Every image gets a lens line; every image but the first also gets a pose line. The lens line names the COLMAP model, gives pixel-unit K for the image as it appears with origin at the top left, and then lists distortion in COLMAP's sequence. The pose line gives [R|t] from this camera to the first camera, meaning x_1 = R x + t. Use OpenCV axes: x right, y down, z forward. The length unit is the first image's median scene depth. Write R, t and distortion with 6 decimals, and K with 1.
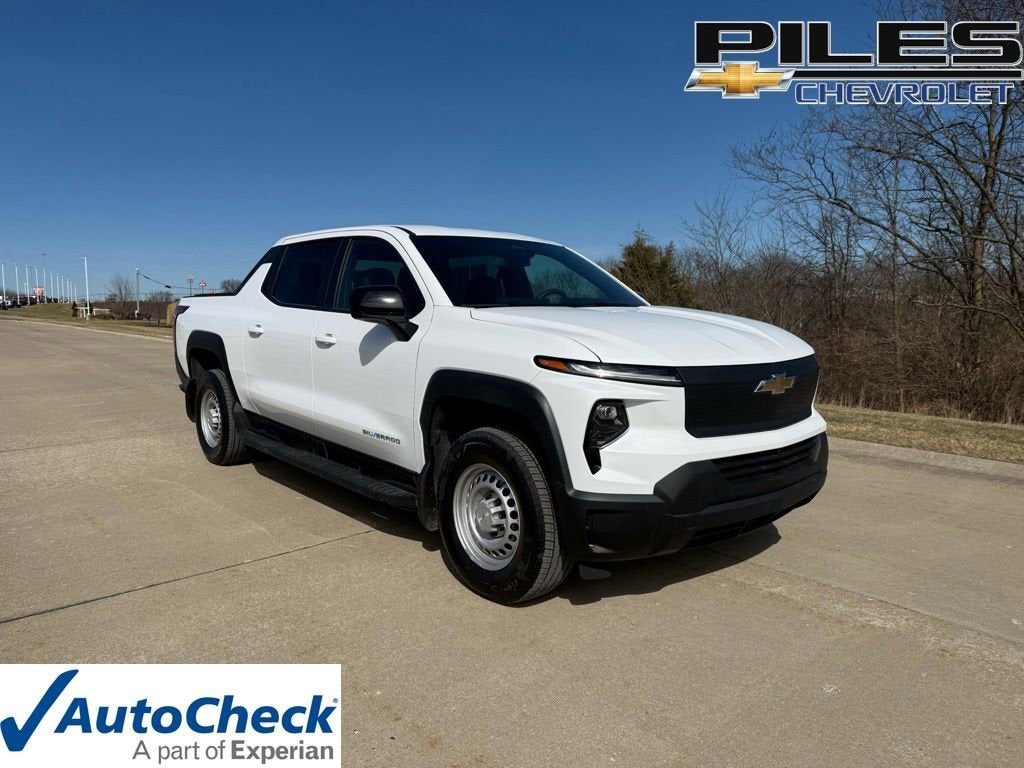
lens RADIAL K [[736.1, 0, 511.1], [0, 736.1, 382.1], [0, 0, 1]] dist [0.029053, -0.036114]
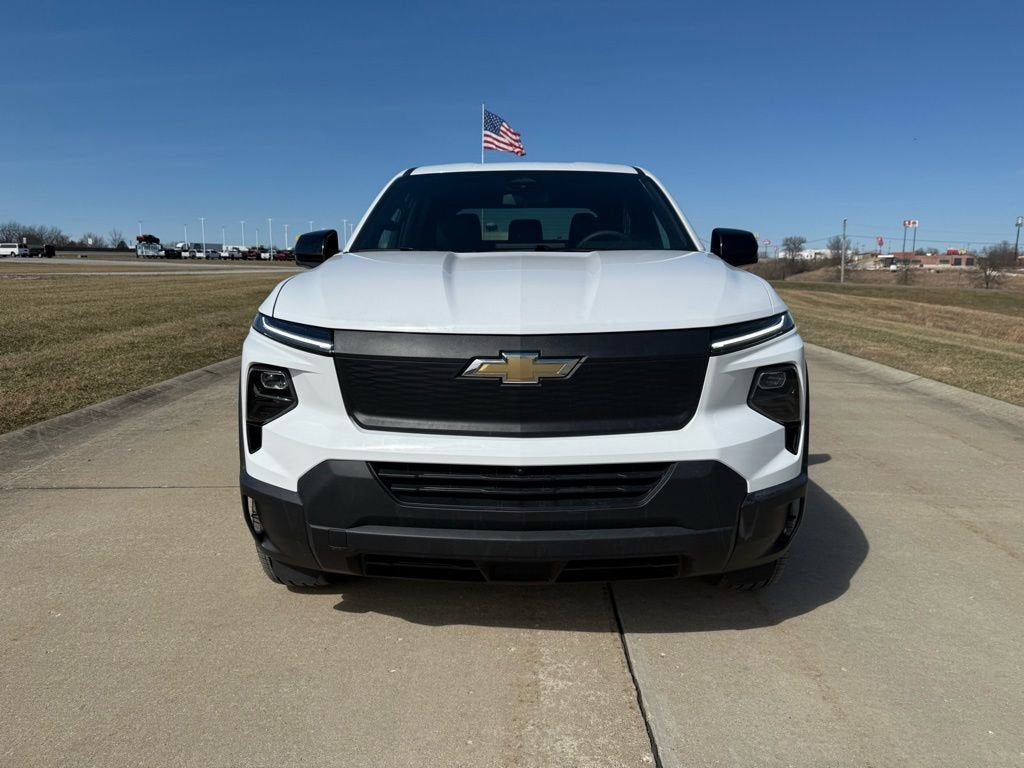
lens RADIAL K [[736.1, 0, 509.0], [0, 736.1, 382.6], [0, 0, 1]] dist [0.029053, -0.036114]
pose [[0.727085, 0.097475, -0.679593, 0.831557], [-0.059051, 0.995080, 0.079549, -0.036096], [0.684003, -0.017708, 0.729264, 0.558325]]
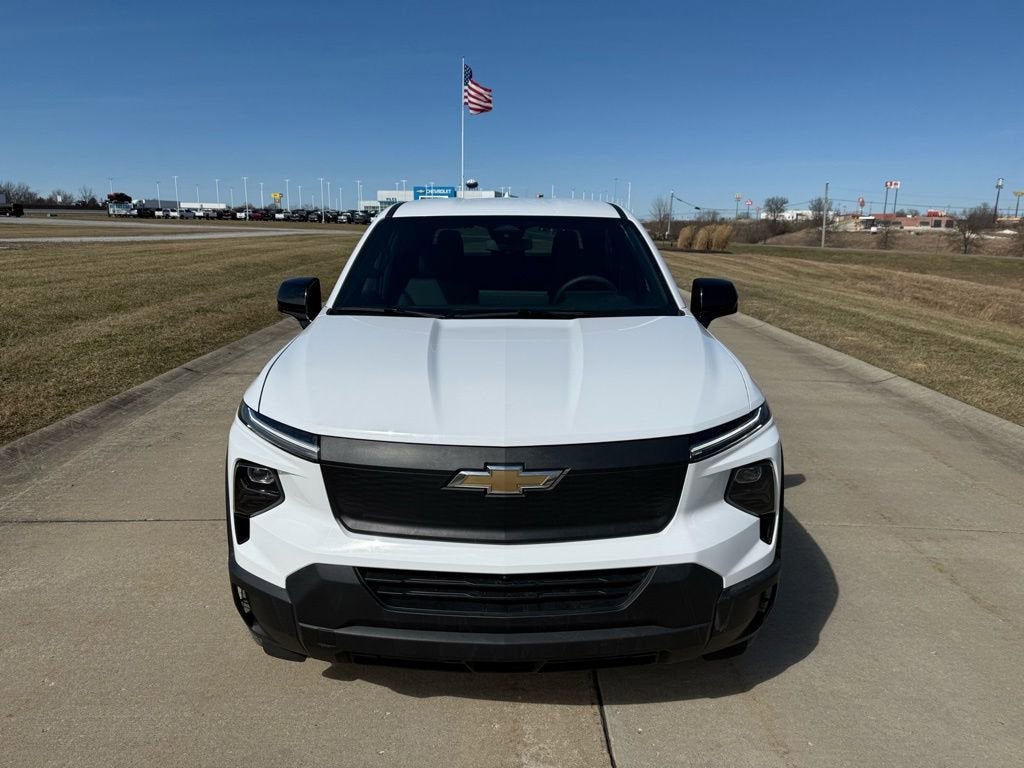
lens RADIAL K [[736.1, 0, 507.0], [0, 736.1, 385.5], [0, 0, 1]] dist [0.029053, -0.036114]
pose [[0.742588, 0.138751, -0.655219, 0.821010], [-0.061399, 0.988289, 0.139697, -0.181255], [0.666928, -0.063508, 0.742410, 0.552363]]
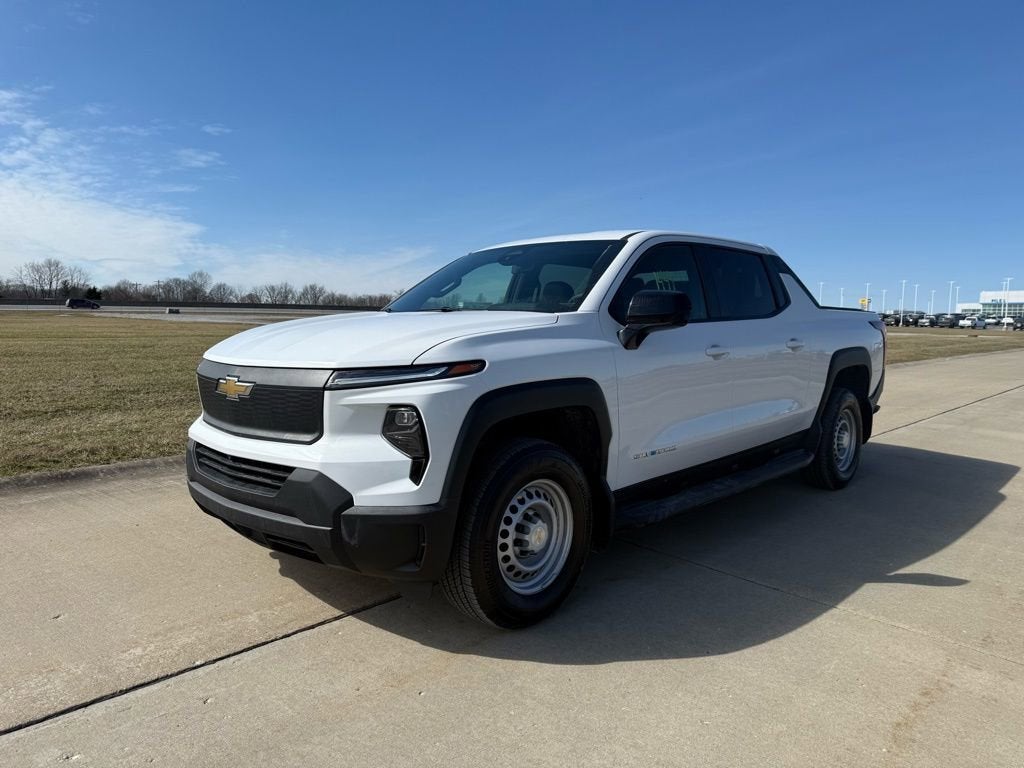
lens RADIAL K [[736.1, 0, 503.8], [0, 736.1, 382.3], [0, 0, 1]] dist [0.029053, -0.036114]
pose [[0.039247, 0.061068, -0.997362, 1.401871], [-0.103956, 0.992964, 0.056708, -0.099877], [0.993807, 0.101456, 0.045320, 1.378740]]
